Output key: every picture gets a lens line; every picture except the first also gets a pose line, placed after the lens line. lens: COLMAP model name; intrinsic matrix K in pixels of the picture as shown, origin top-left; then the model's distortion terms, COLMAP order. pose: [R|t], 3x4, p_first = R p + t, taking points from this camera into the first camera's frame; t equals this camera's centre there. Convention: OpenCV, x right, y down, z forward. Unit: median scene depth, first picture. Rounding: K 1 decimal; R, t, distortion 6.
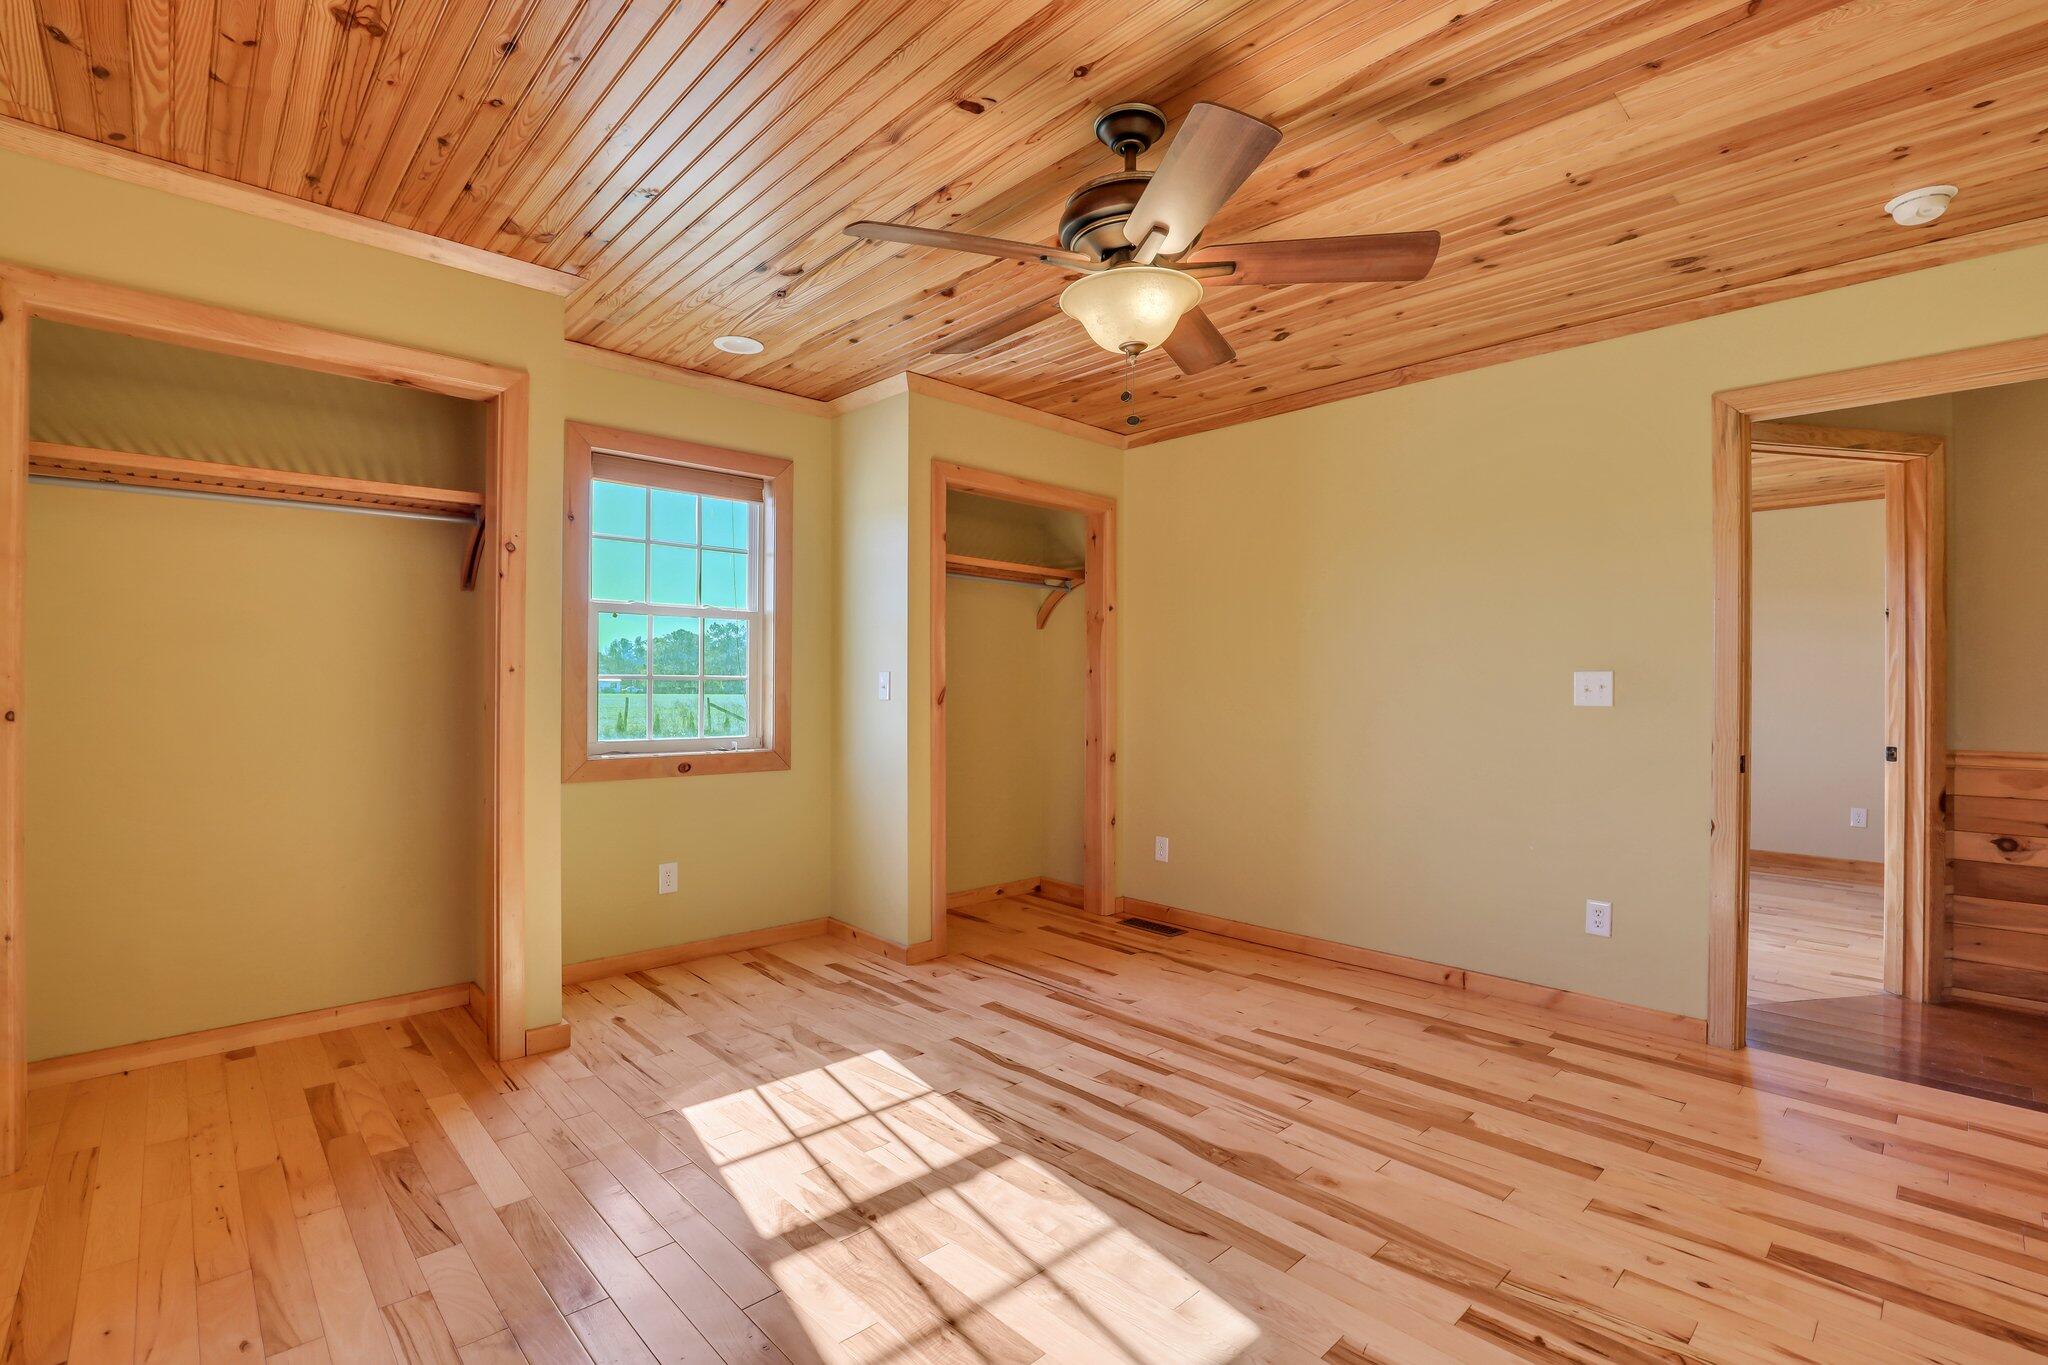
lens RADIAL K [[937.0, 0, 1021.8], [0, 937.0, 683.6], [0, 0, 1]] dist [-0.027004, 0.001707]
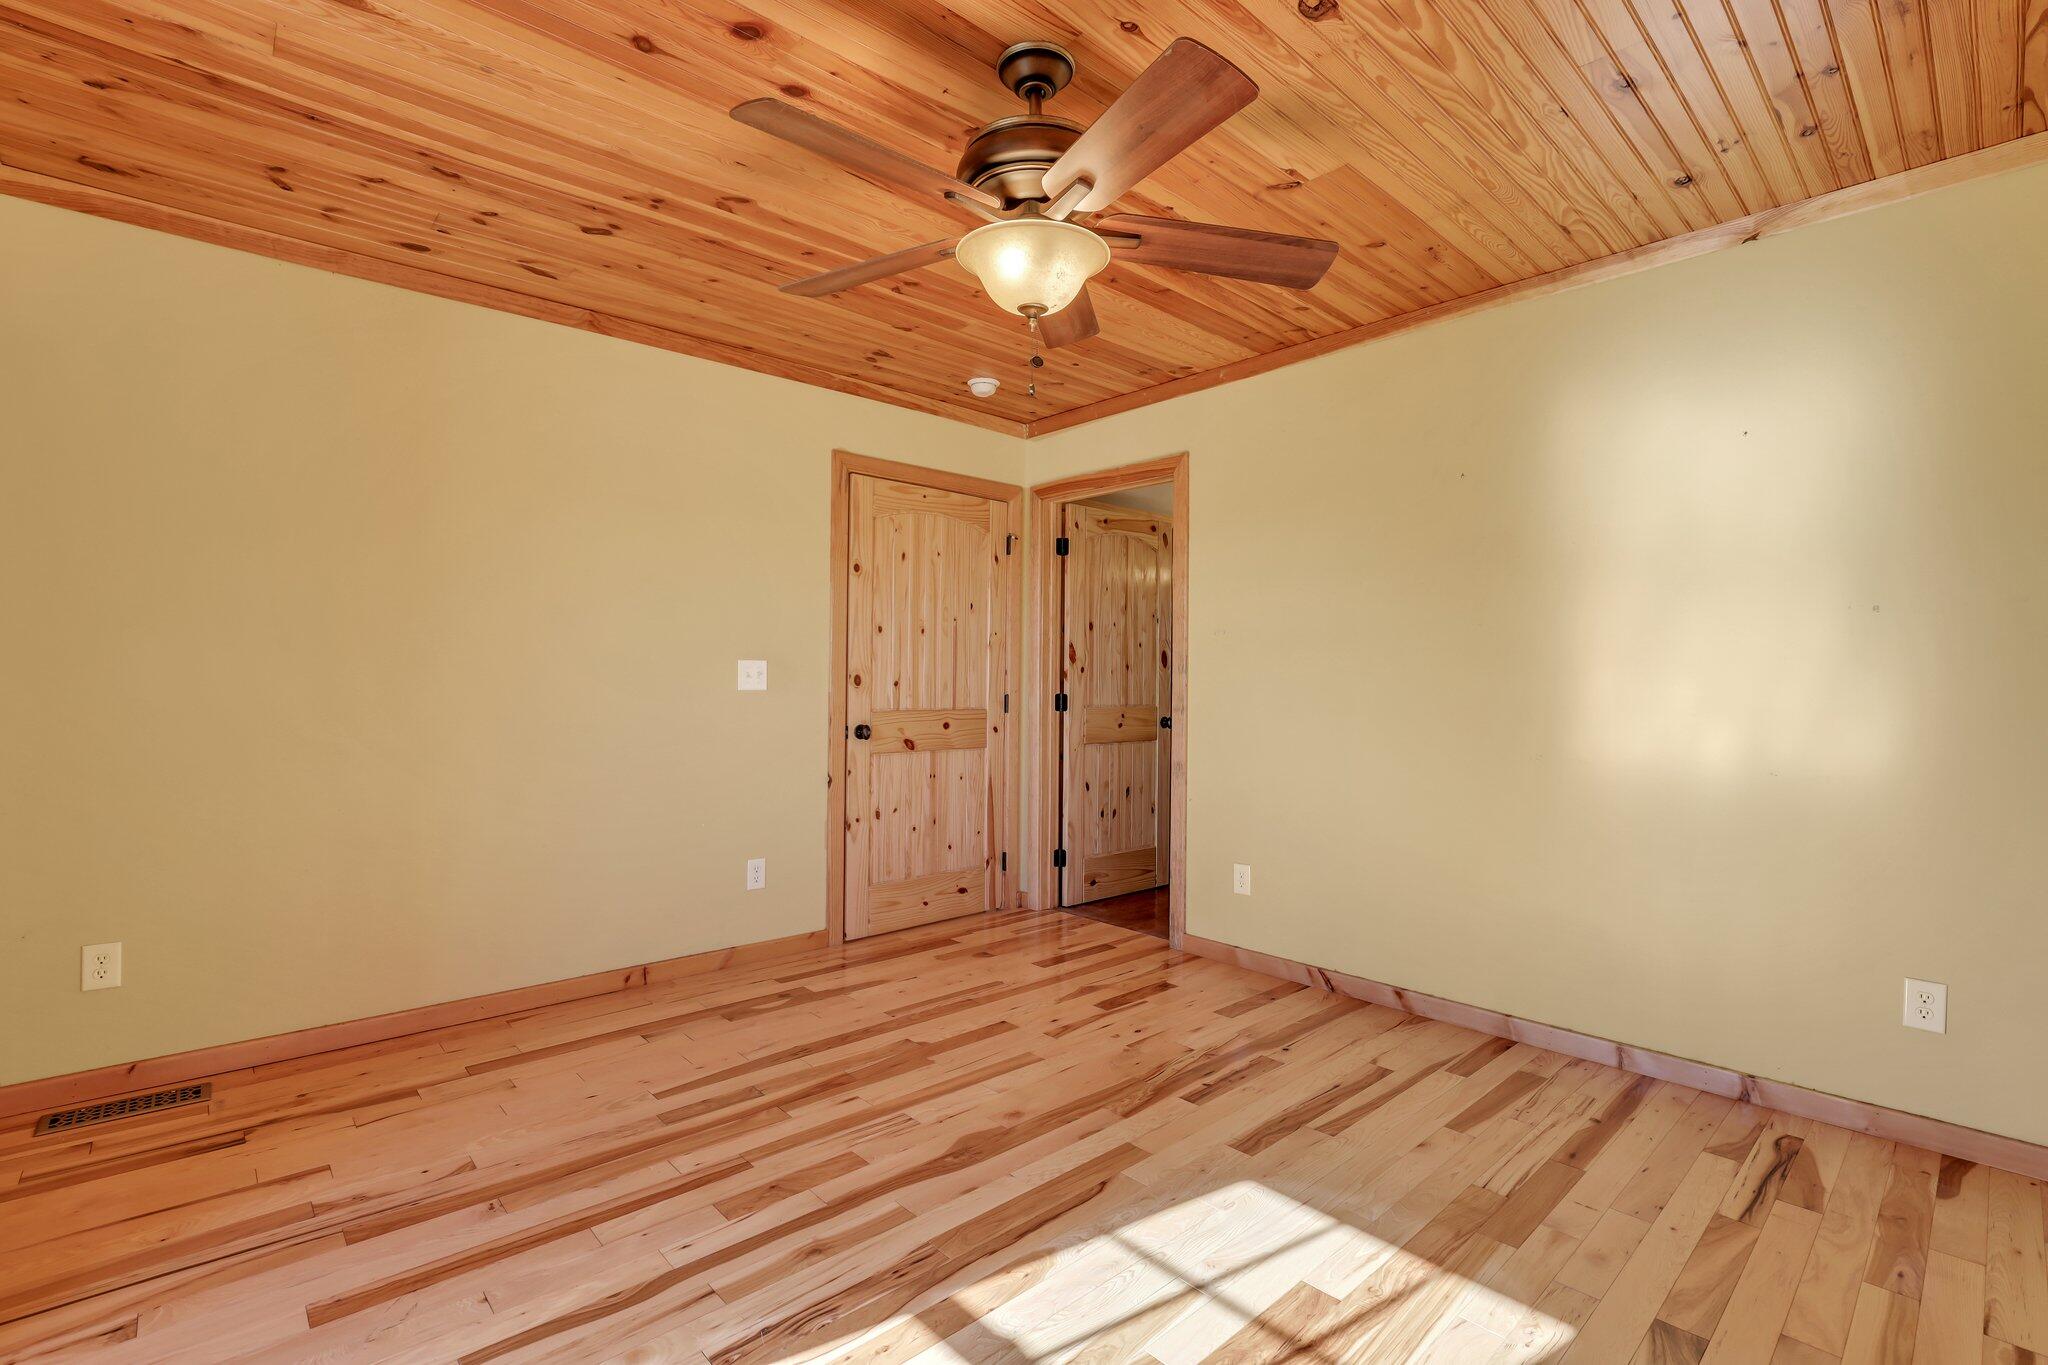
lens RADIAL K [[937.0, 0, 1022.4], [0, 937.0, 683.8], [0, 0, 1]] dist [-0.027004, 0.001707]
pose [[0.017632, -0.010478, 0.999790, -0.593748], [-0.011173, 0.999881, 0.010676, 0.000190], [-0.999782, -0.011359, 0.017513, 0.726731]]
